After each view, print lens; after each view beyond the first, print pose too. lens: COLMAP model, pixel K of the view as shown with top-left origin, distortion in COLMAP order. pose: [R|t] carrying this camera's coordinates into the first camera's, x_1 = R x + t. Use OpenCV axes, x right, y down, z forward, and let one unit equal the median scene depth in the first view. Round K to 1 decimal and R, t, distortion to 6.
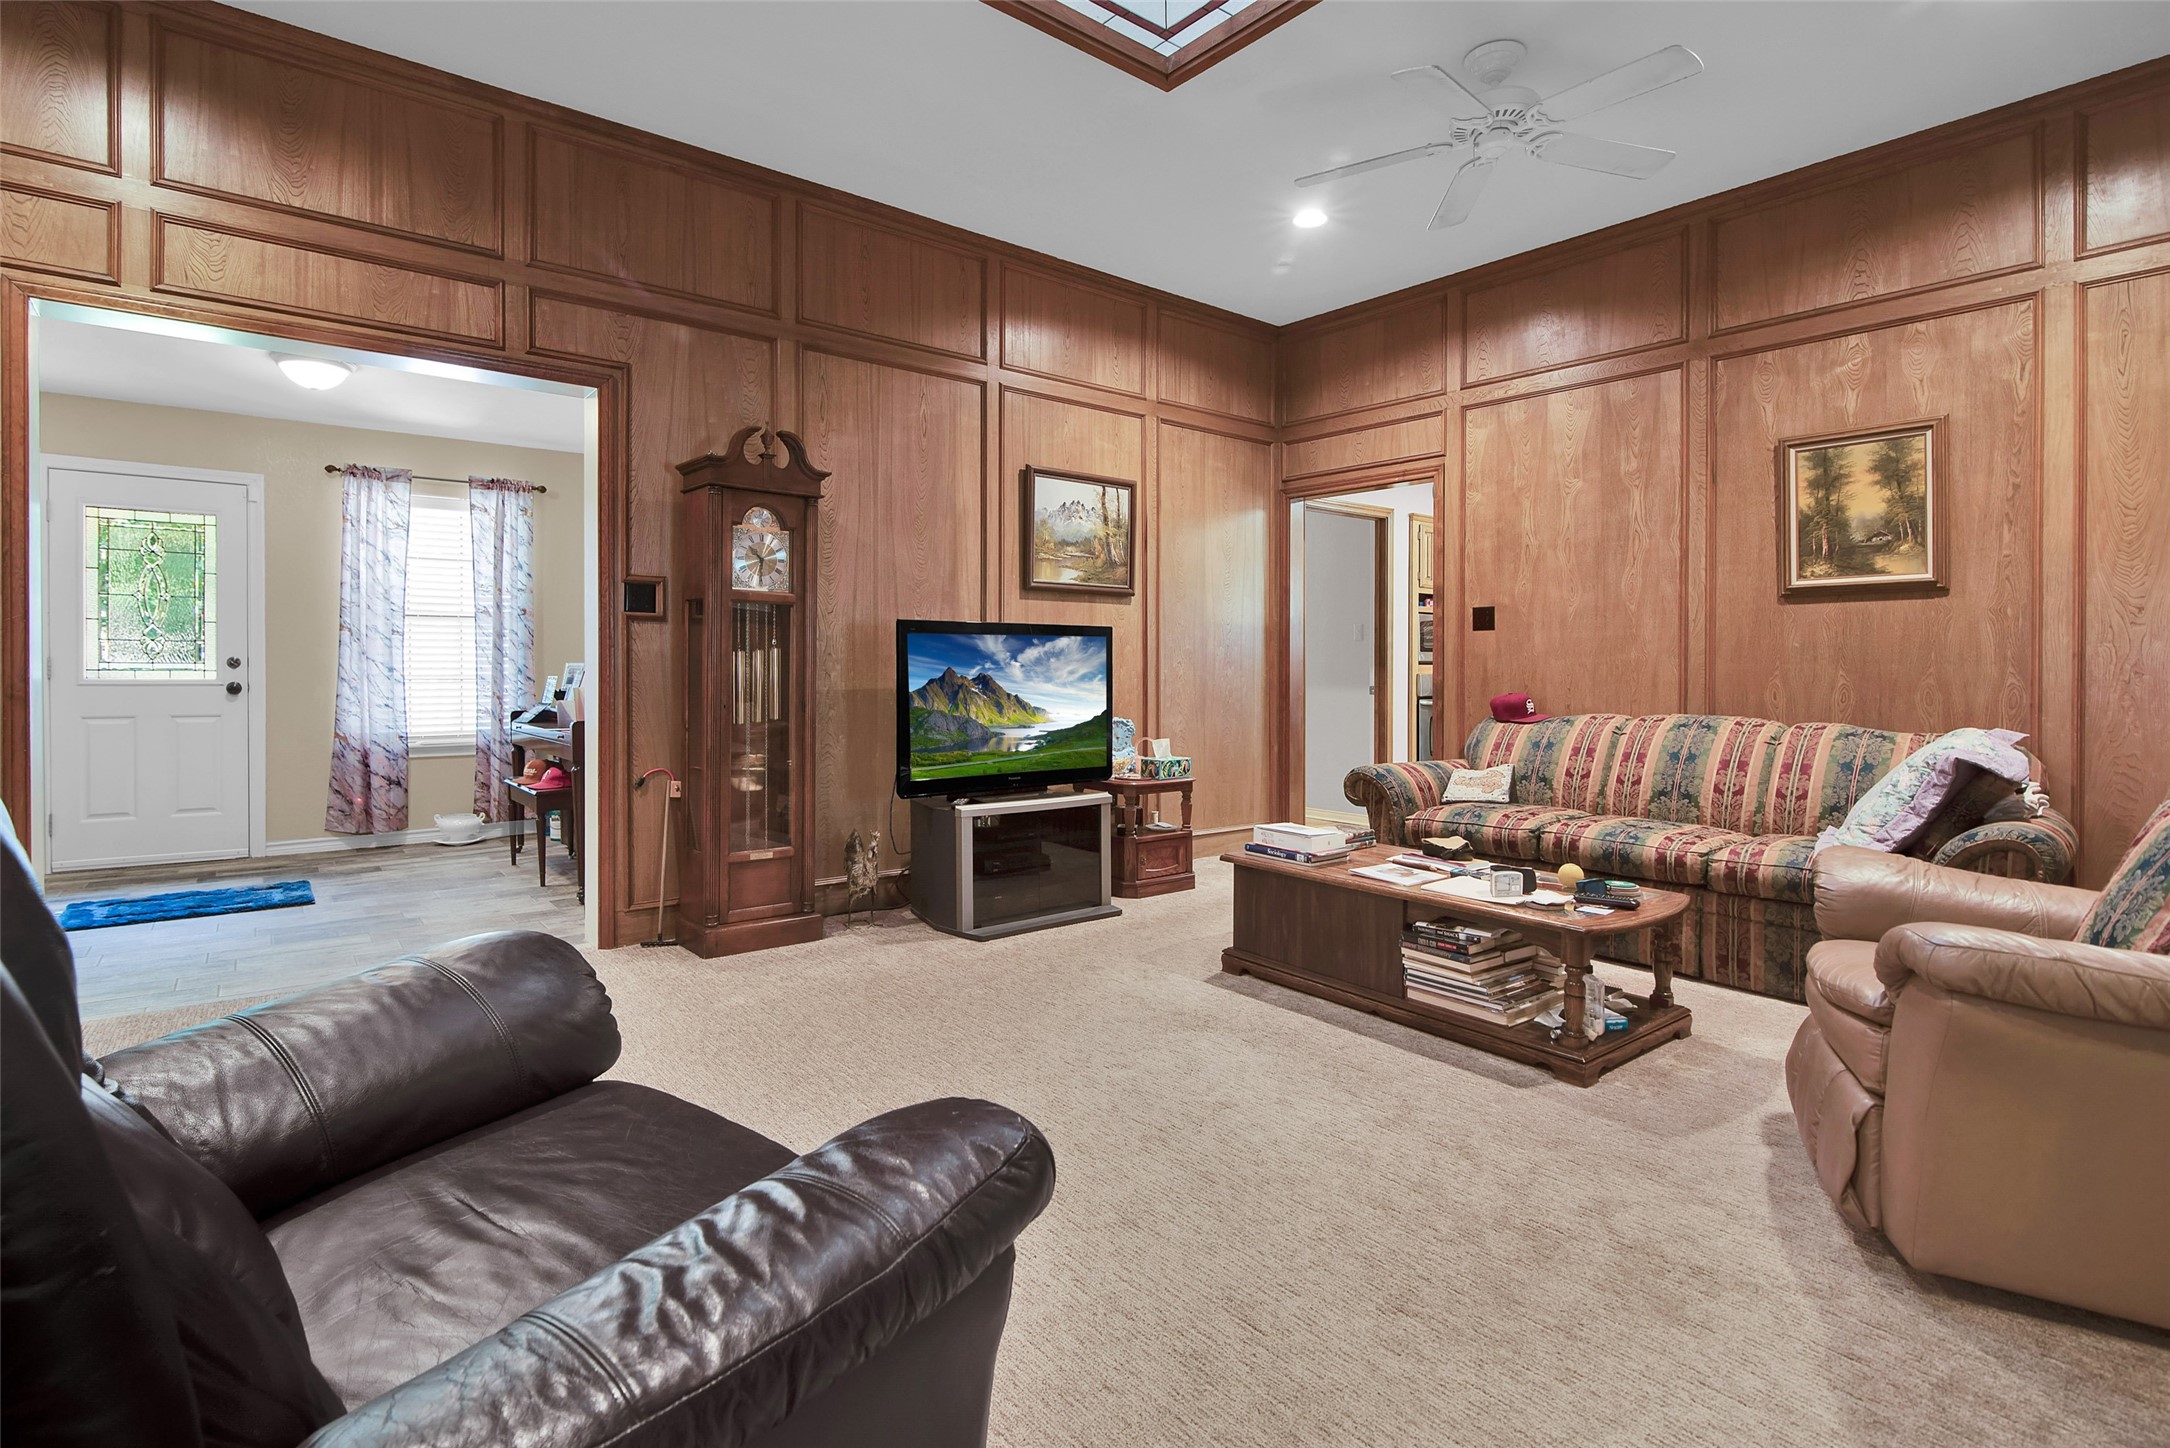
lens RADIAL K [[1087.1, 0, 1081.4], [0, 1087.1, 675.7], [0, 0, 1]] dist [-0.005271, -0.000899]
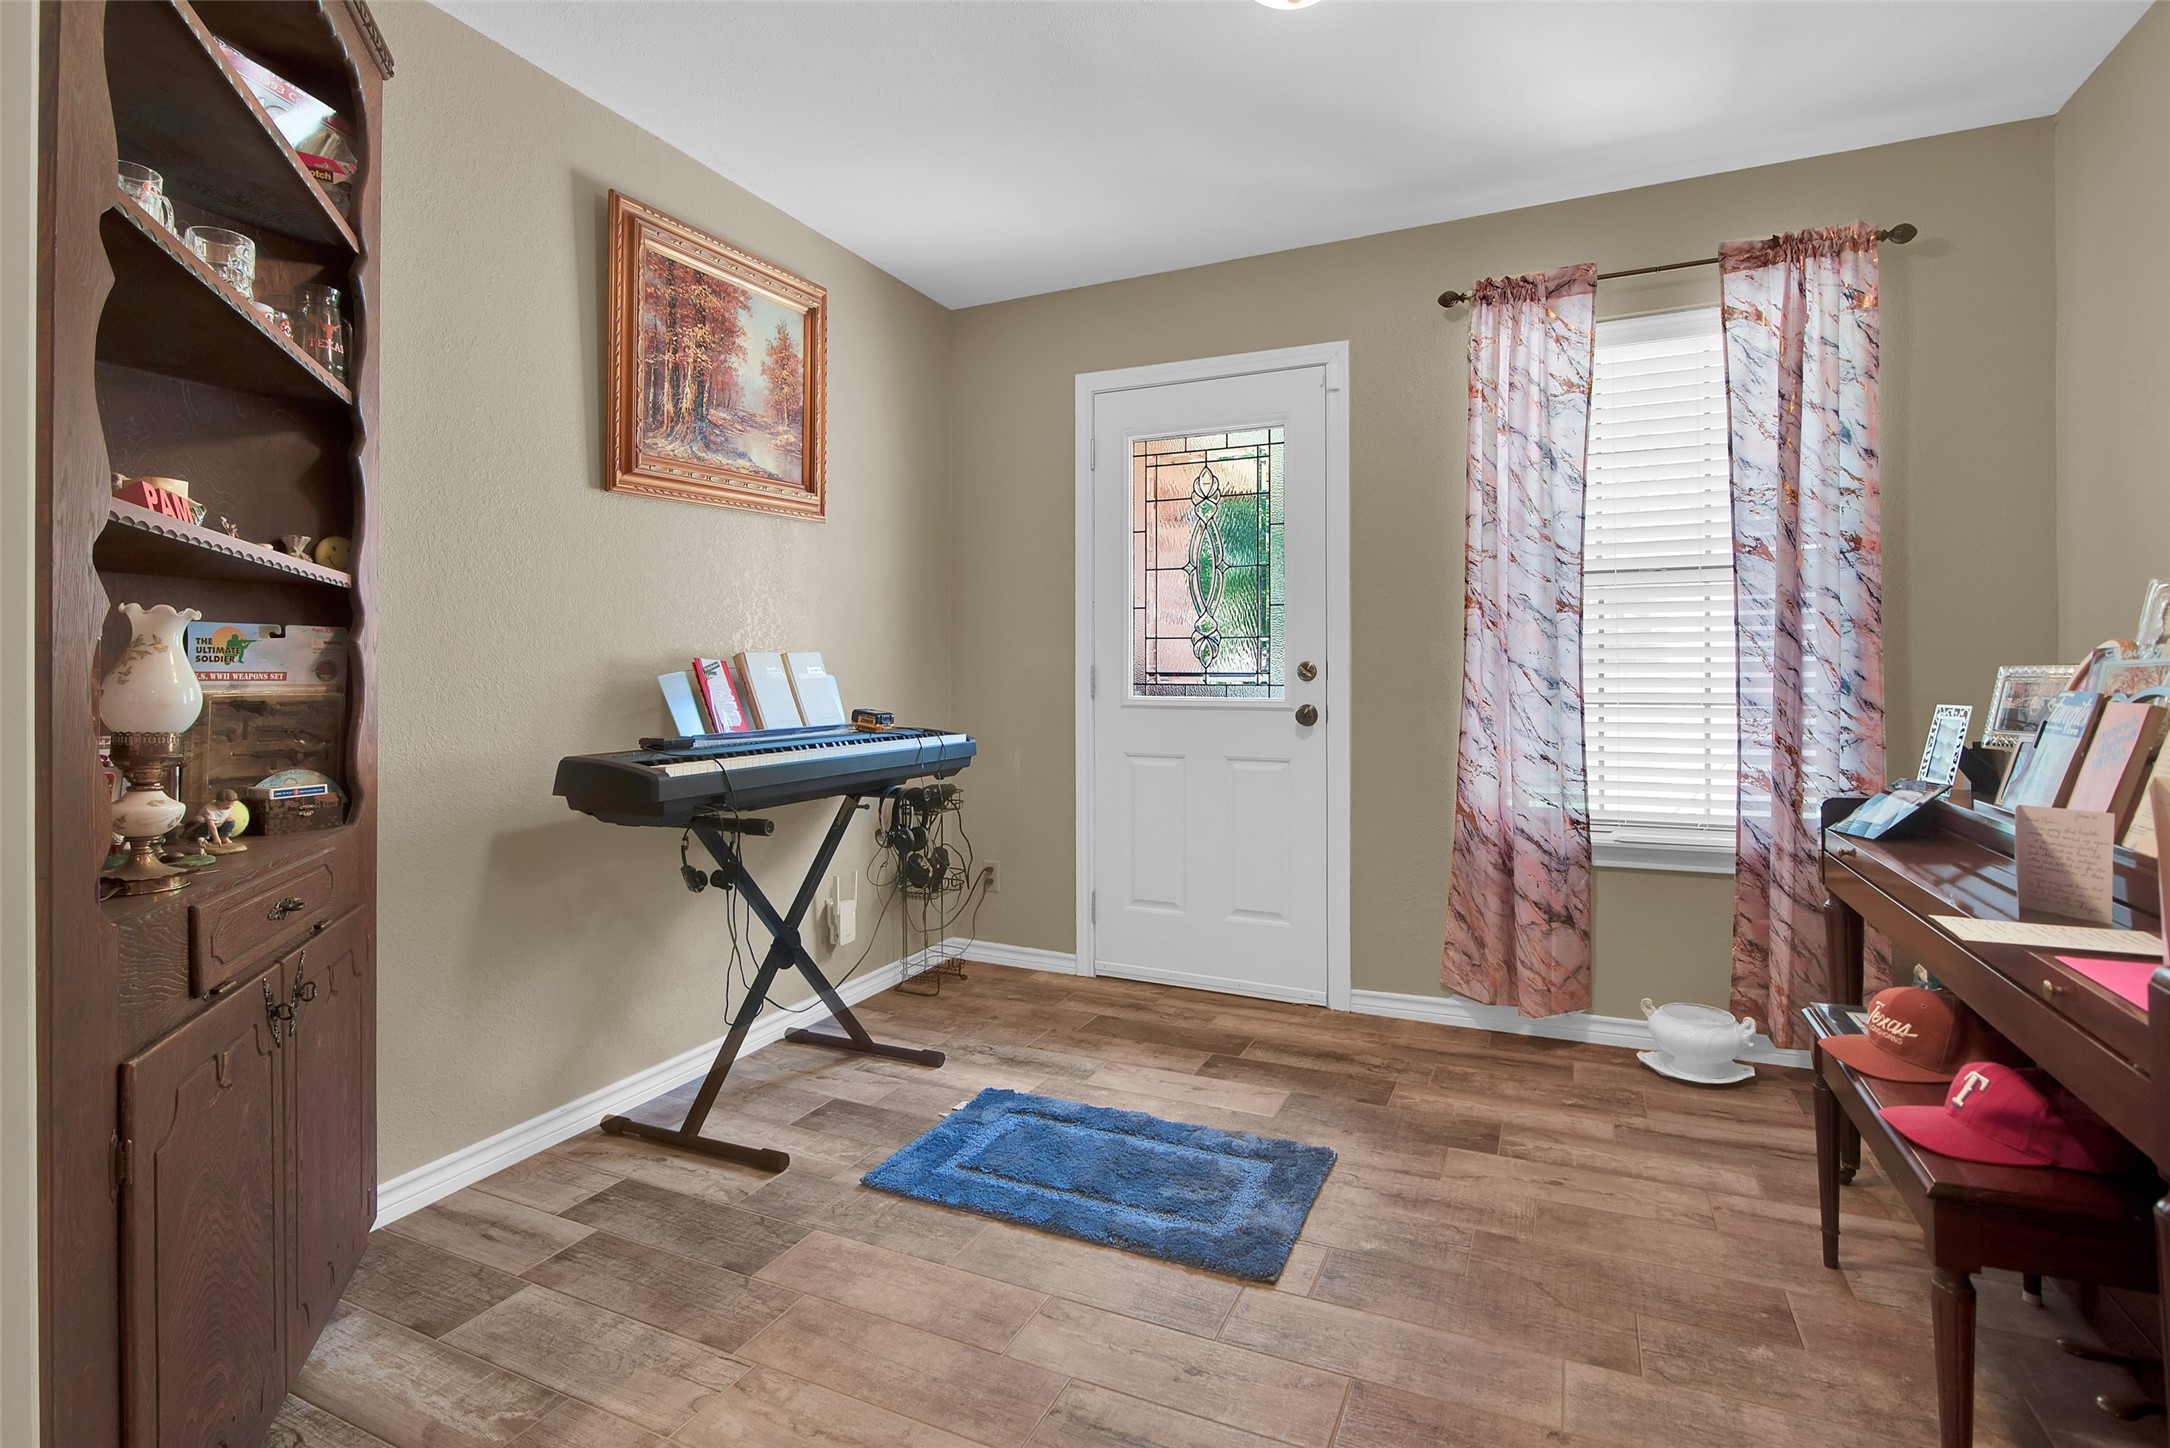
lens RADIAL K [[1039.5, 0, 1094.5], [0, 1039.5, 680.5], [0, 0, 1]] dist [-0.001788, -0.000327]
pose [[0.454096, -0.000821, -0.890953, -0.316881], [-0.002744, 0.999994, -0.002320, -0.005240], [0.890949, 0.003498, 0.454090, 0.608014]]
